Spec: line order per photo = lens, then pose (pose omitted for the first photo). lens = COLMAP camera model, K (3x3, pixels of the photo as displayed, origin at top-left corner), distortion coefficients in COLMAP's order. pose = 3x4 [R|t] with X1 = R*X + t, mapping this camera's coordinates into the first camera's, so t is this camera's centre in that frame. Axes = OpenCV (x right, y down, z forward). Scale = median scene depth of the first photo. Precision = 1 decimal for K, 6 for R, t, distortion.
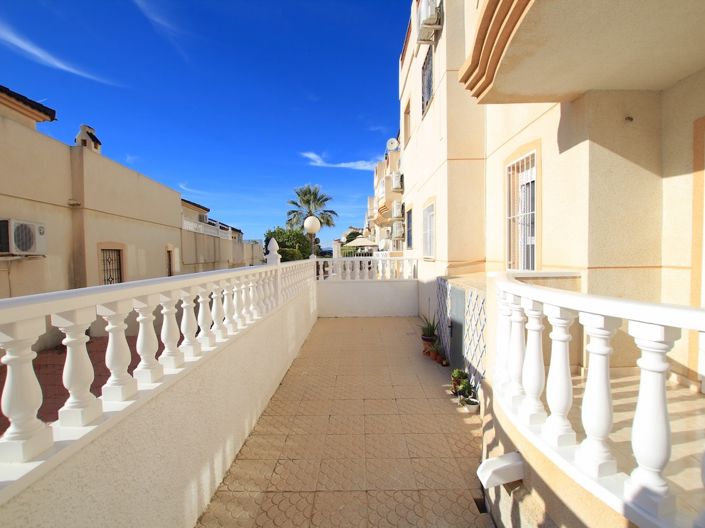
lens RADIAL K [[323.8, 0, 352.1], [0, 323.8, 259.5], [0, 0, 1]] dist [-0.027266, -0.000066]
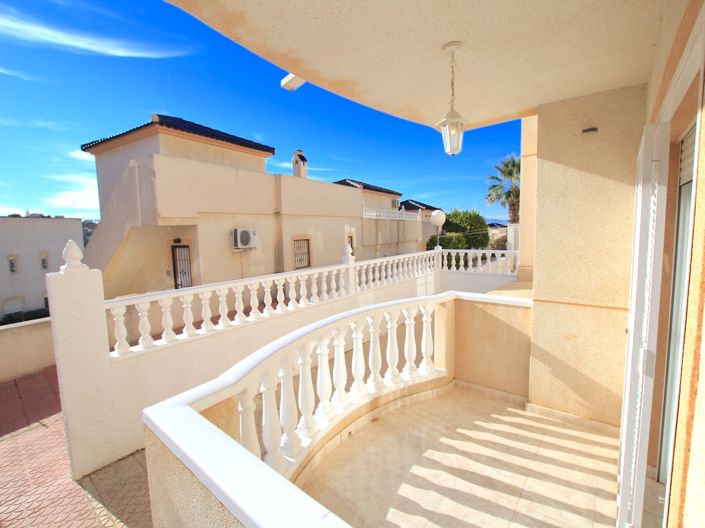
lens RADIAL K [[323.8, 0, 352.1], [0, 323.8, 259.5], [0, 0, 1]] dist [-0.027266, -0.000066]
pose [[0.780371, 0.055170, -0.622878, 0.331410], [-0.000258, 0.996129, 0.087906, -0.064984], [0.625316, -0.068439, 0.777365, -0.022047]]
